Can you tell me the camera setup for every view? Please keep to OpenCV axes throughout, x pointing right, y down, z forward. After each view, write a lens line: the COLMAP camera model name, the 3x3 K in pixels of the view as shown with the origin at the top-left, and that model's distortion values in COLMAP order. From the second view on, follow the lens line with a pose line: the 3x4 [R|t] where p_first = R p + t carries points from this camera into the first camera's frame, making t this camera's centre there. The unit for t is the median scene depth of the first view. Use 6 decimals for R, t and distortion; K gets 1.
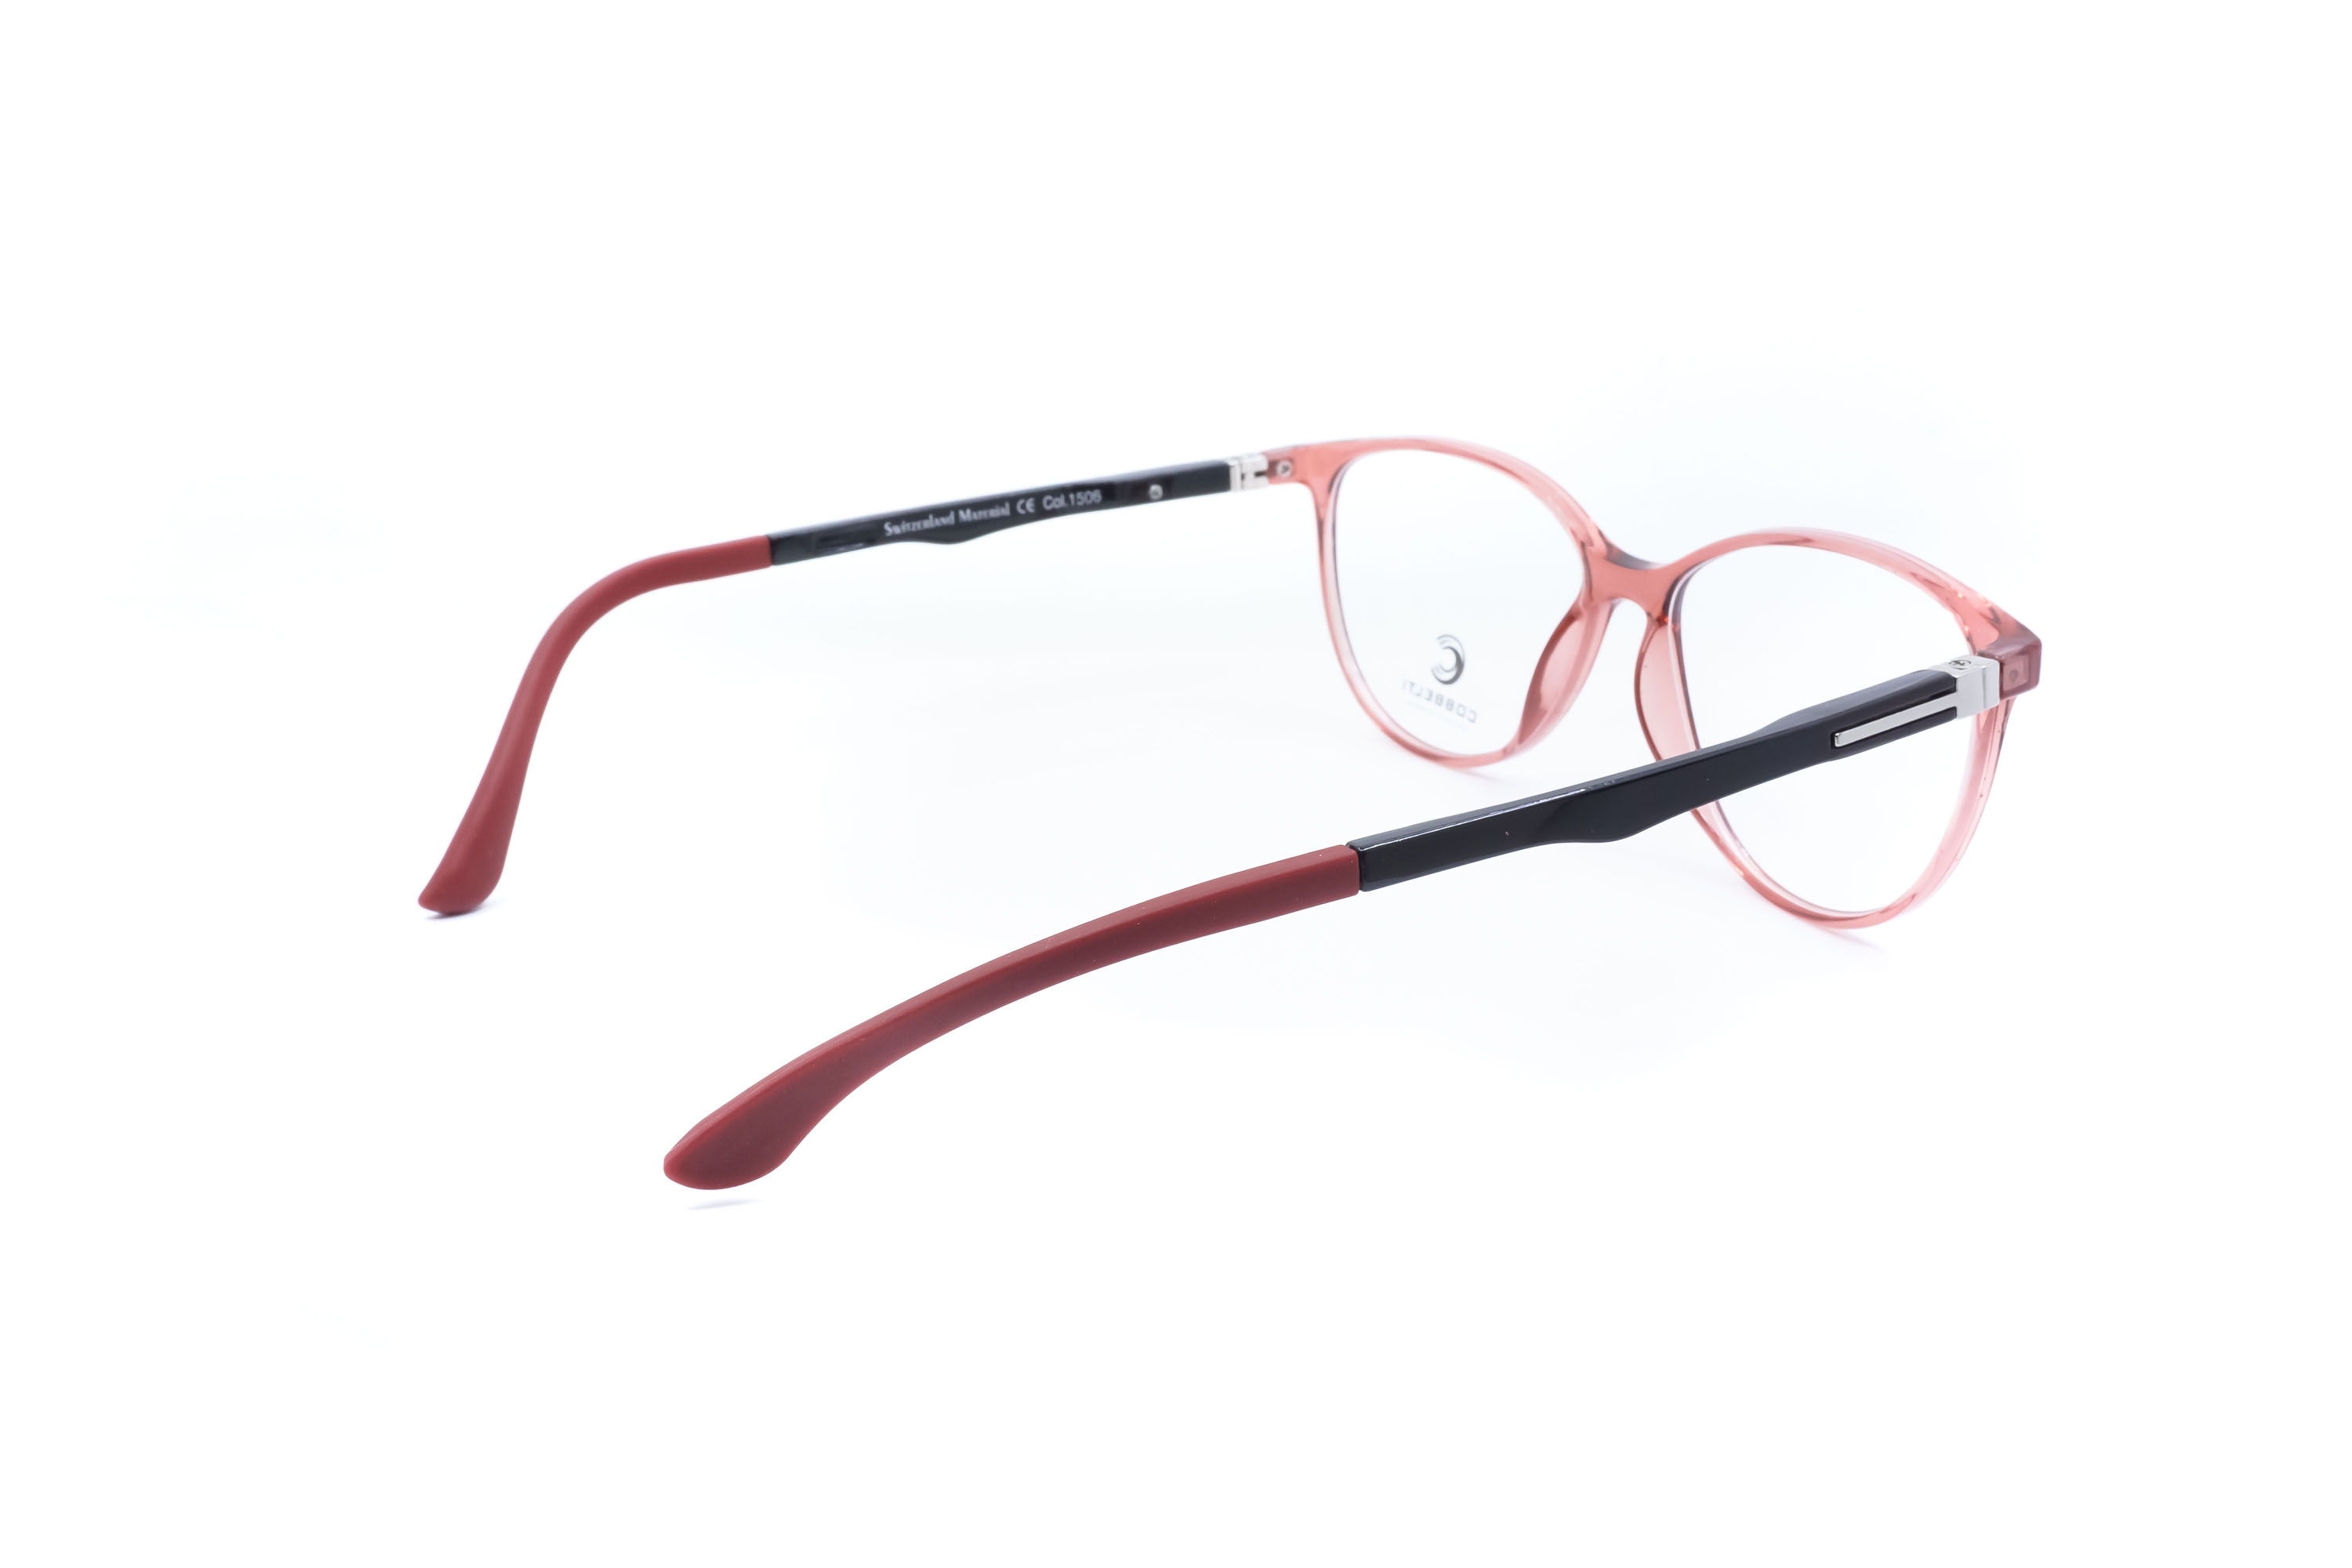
lens RADIAL K [[2568.8, 0, 1176.0], [0, 2568.8, 784.0], [0, 0, 1]] dist [-0.087287, 0.001345]
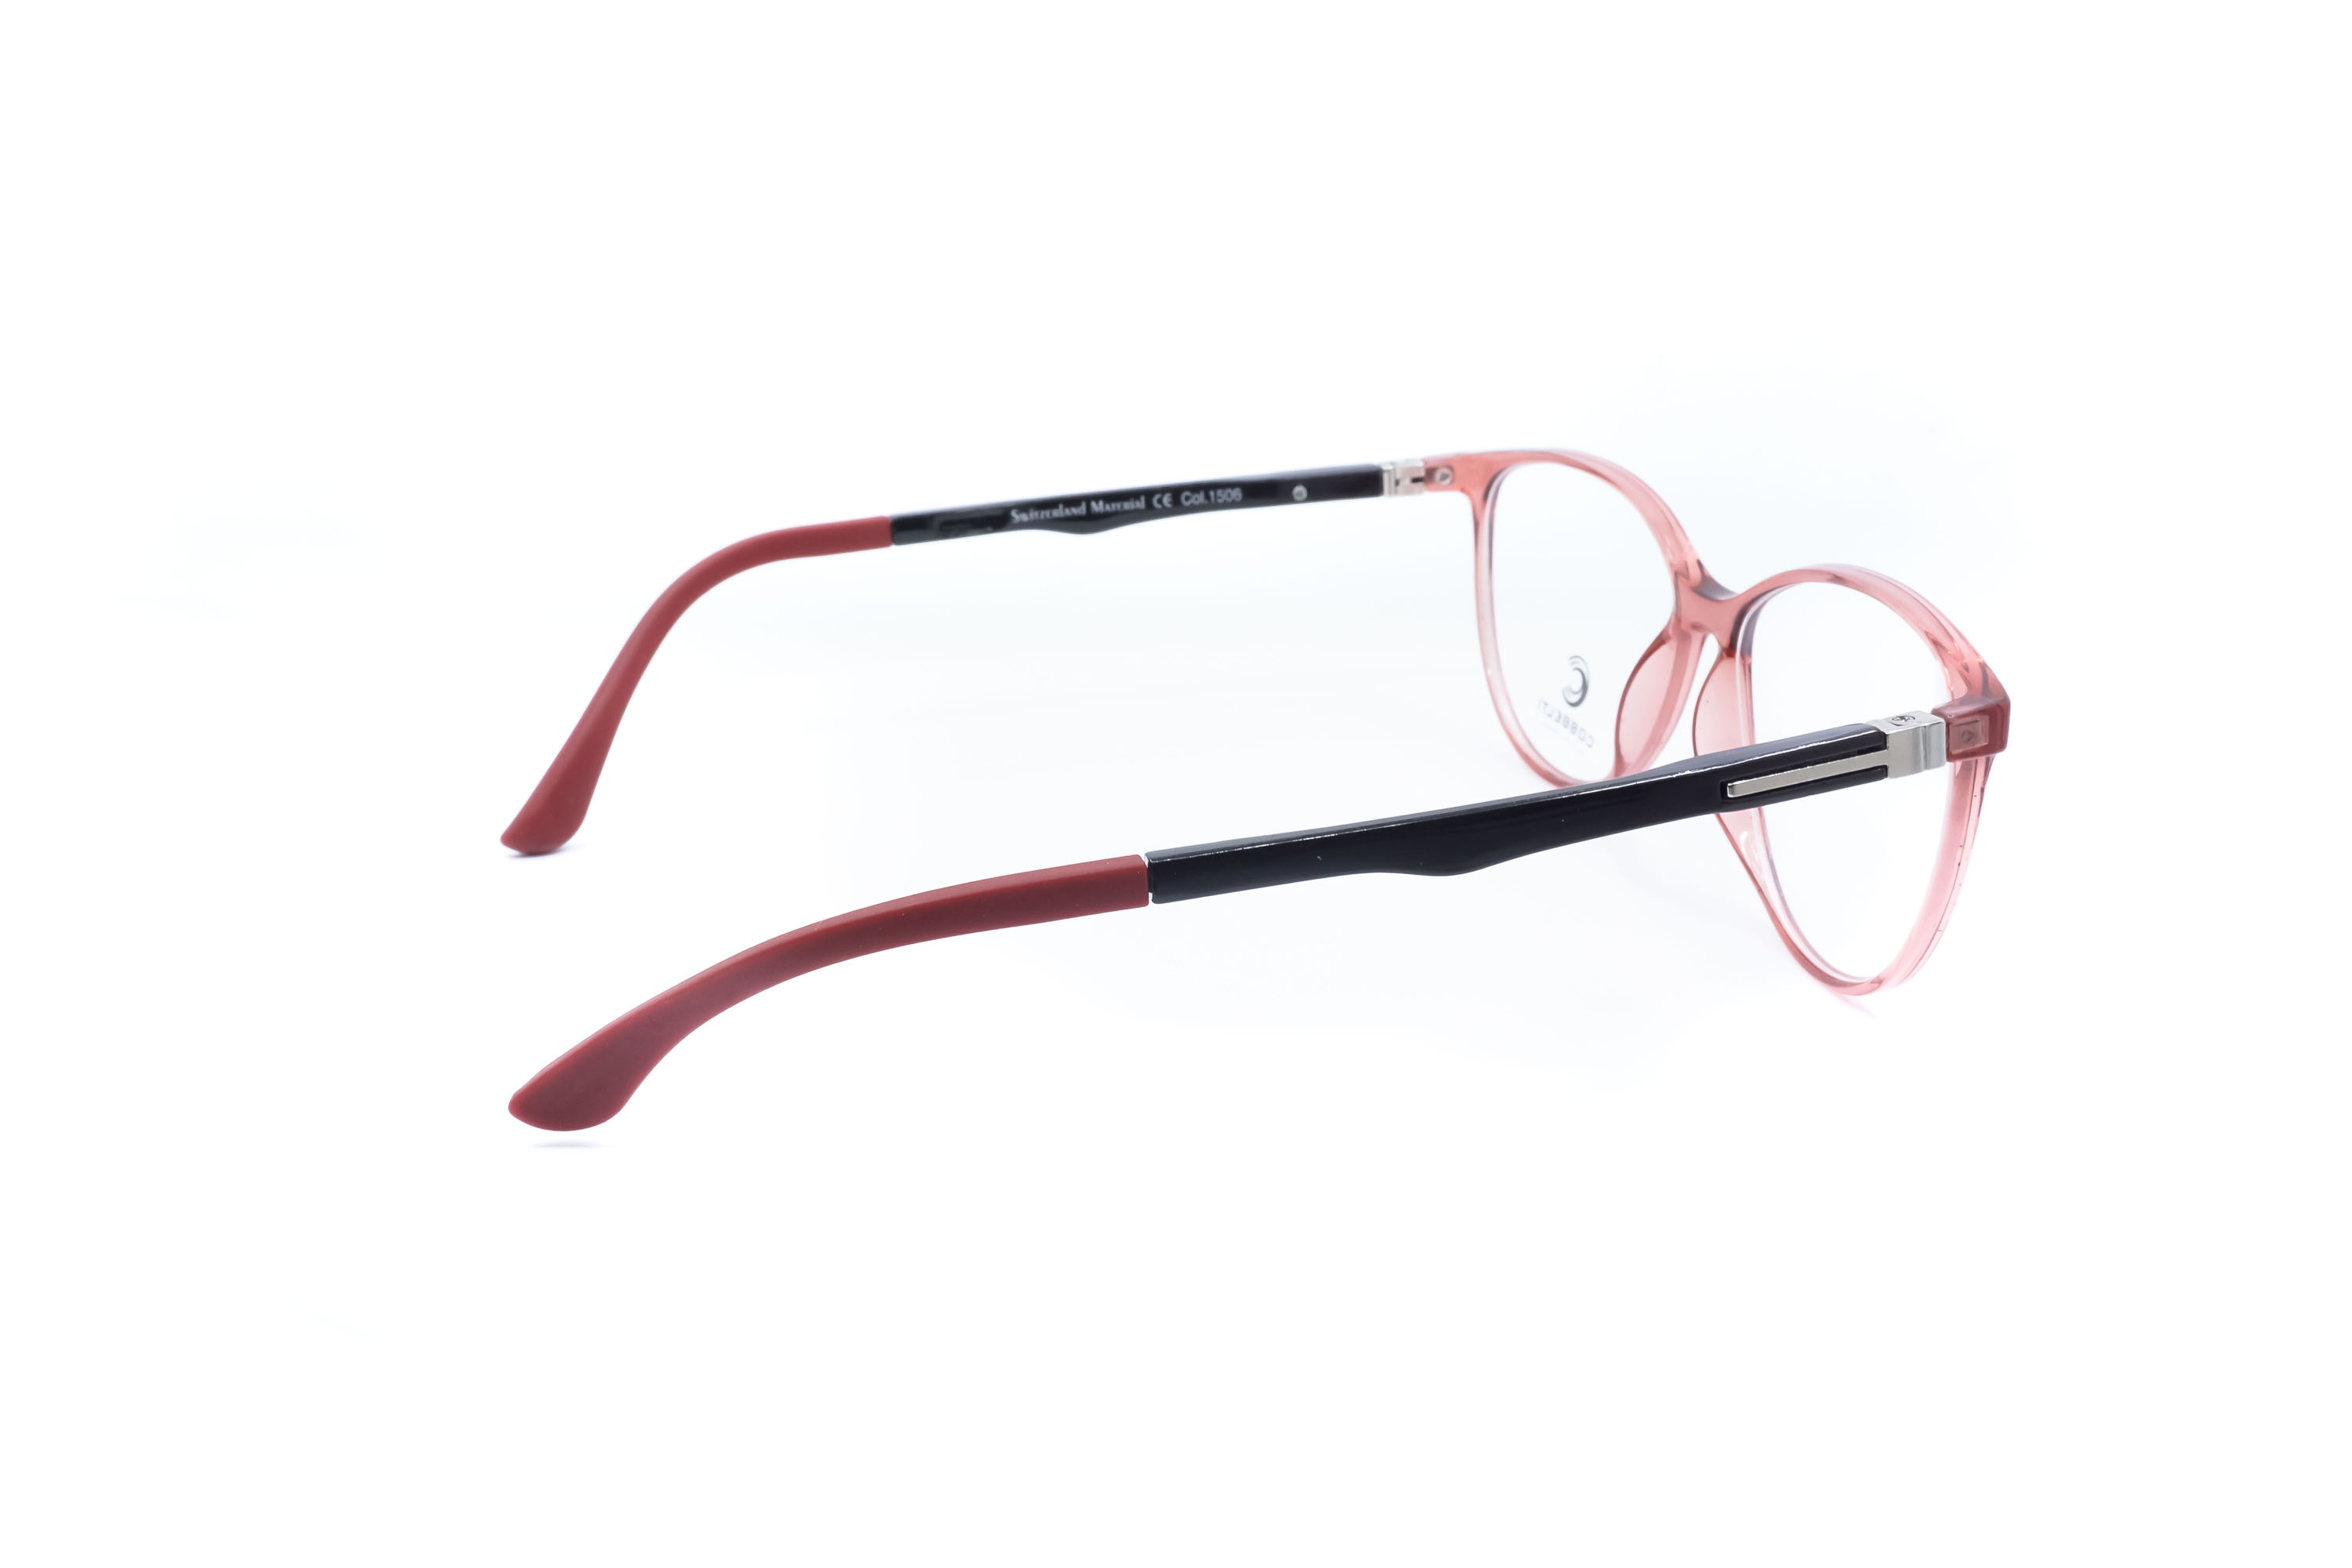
lens RADIAL K [[2568.8, 0, 1176.0], [0, 2568.8, 784.0], [0, 0, 1]] dist [-0.087287, 0.001345]
pose [[0.965692, 0.077666, -0.247805, 0.207181], [-0.076569, 0.996965, 0.014077, -0.012094], [0.248146, 0.005381, 0.968708, 0.025386]]
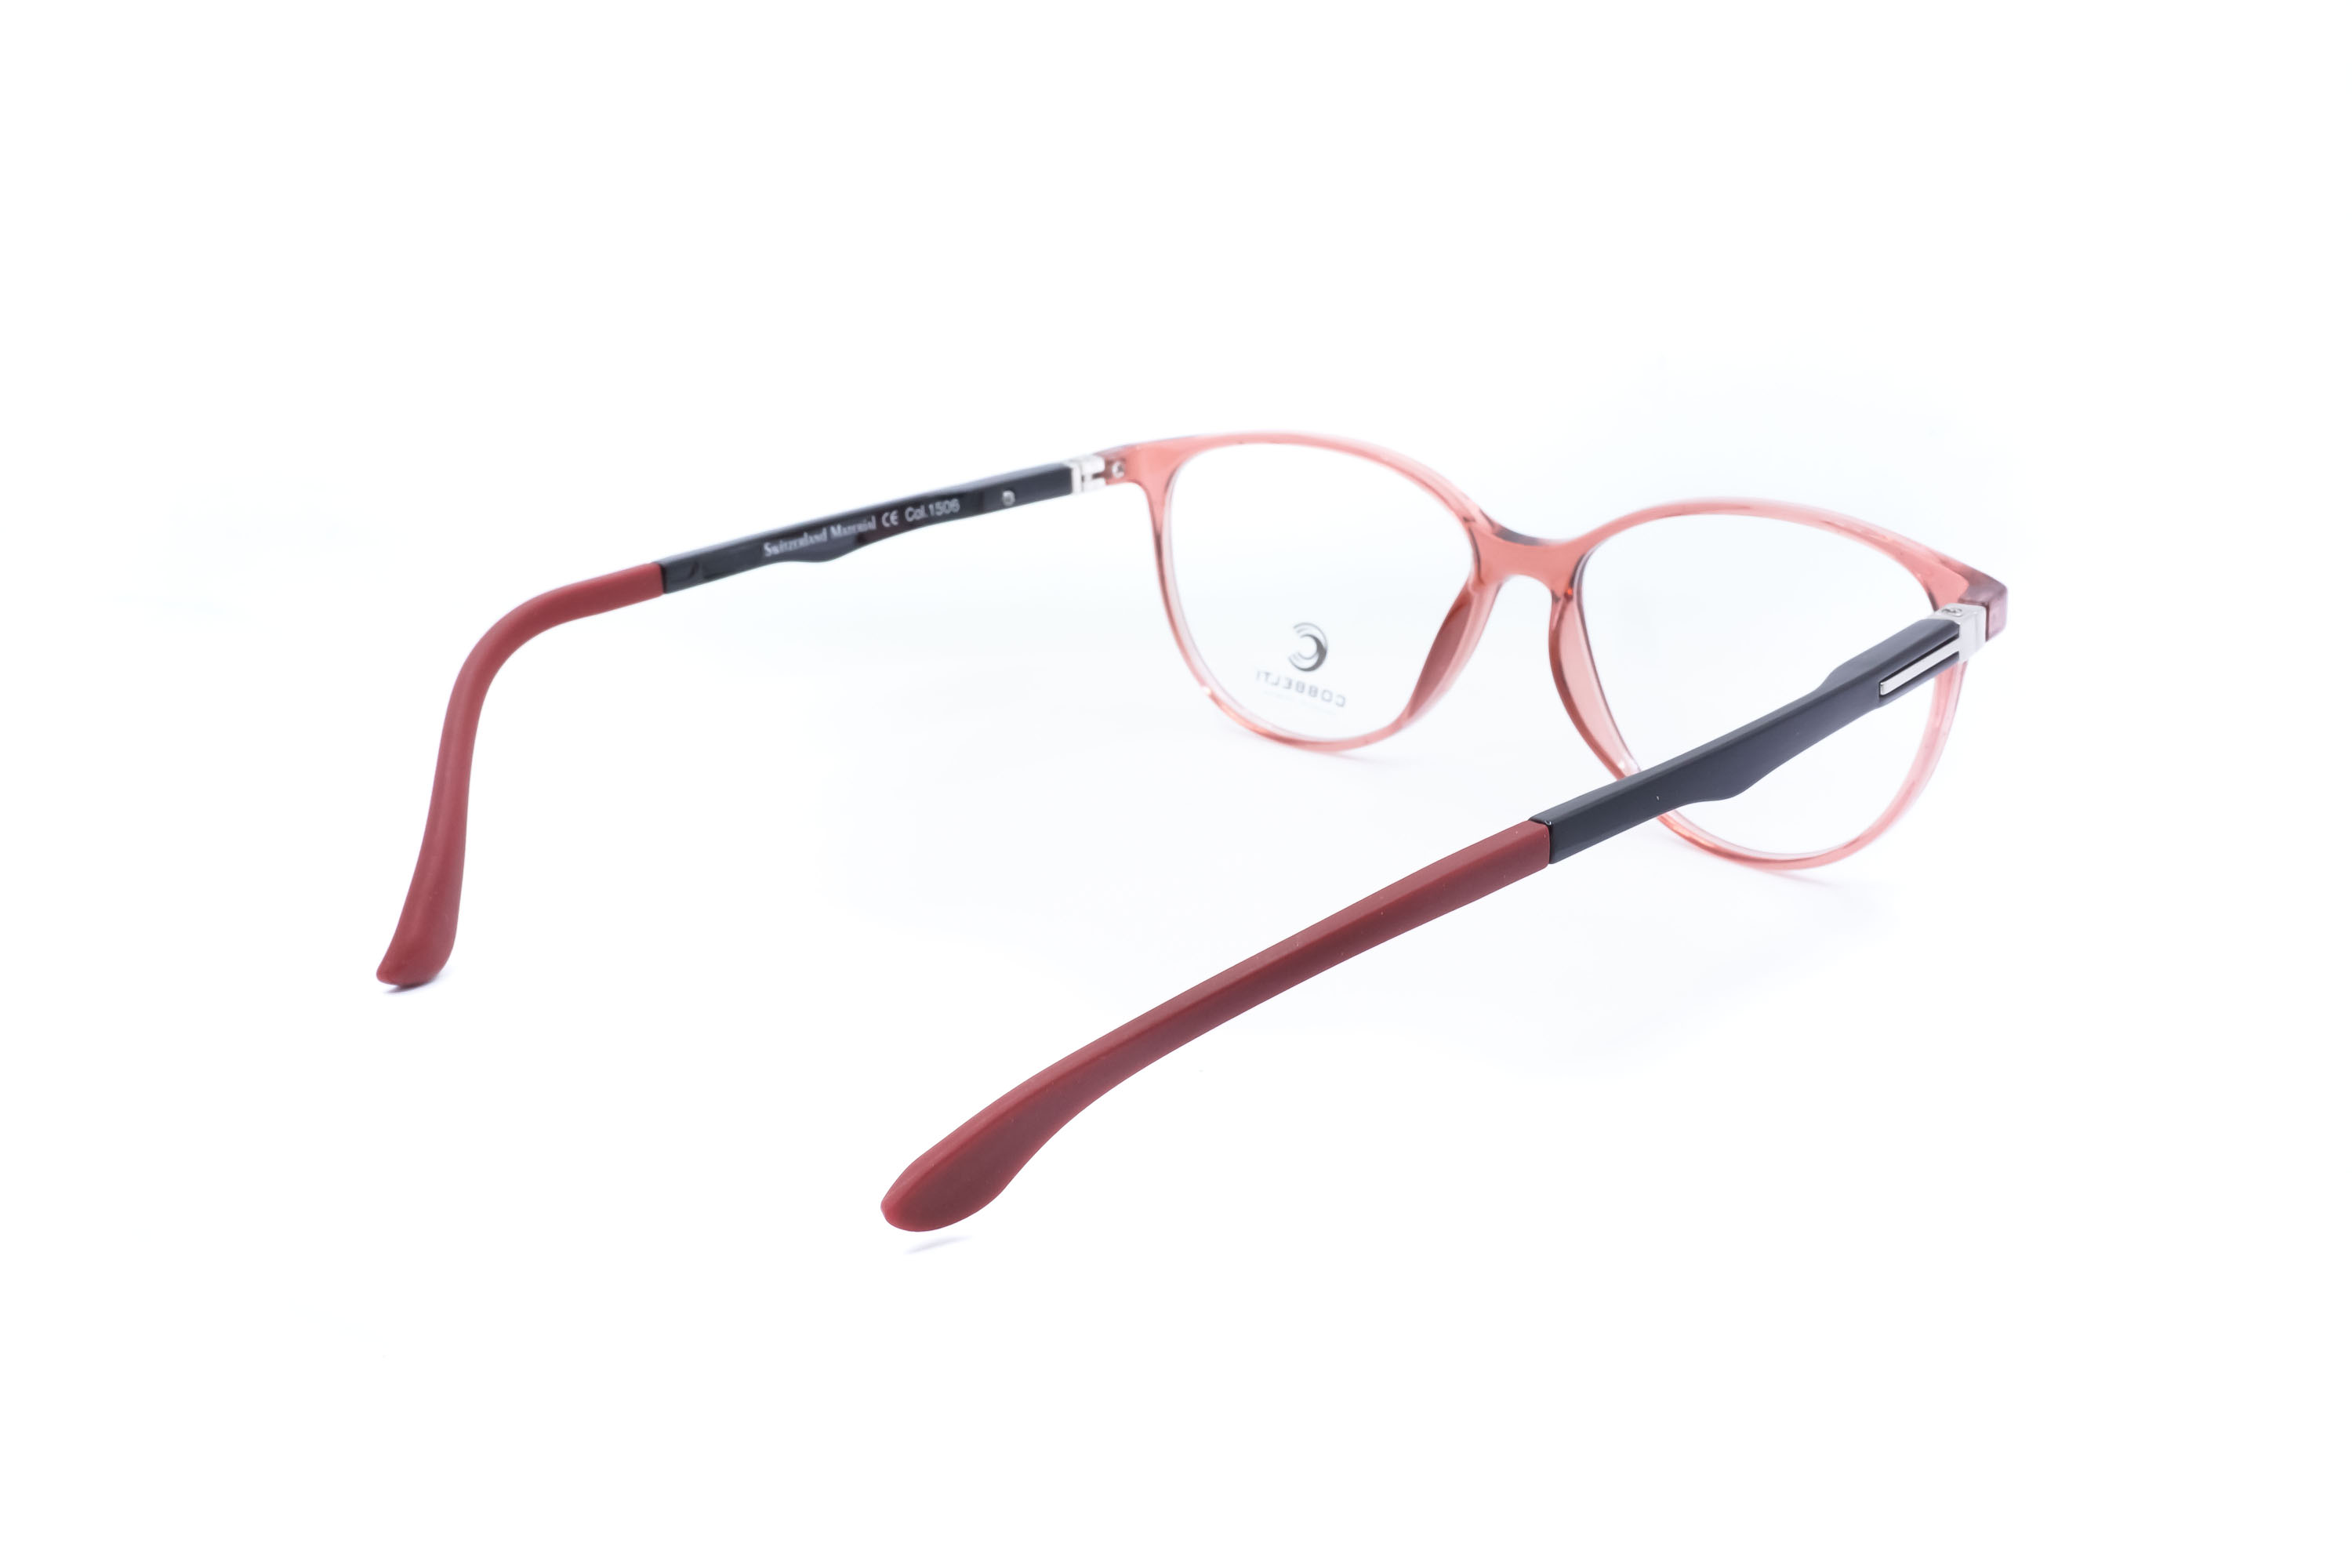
lens RADIAL K [[2568.8, 0, 1176.0], [0, 2568.8, 784.0], [0, 0, 1]] dist [-0.087287, 0.001345]
pose [[0.964820, -0.078354, 0.250963, -0.208840], [0.079067, 0.996843, 0.007259, -0.005962], [-0.250739, 0.012839, 0.967969, 0.026936]]
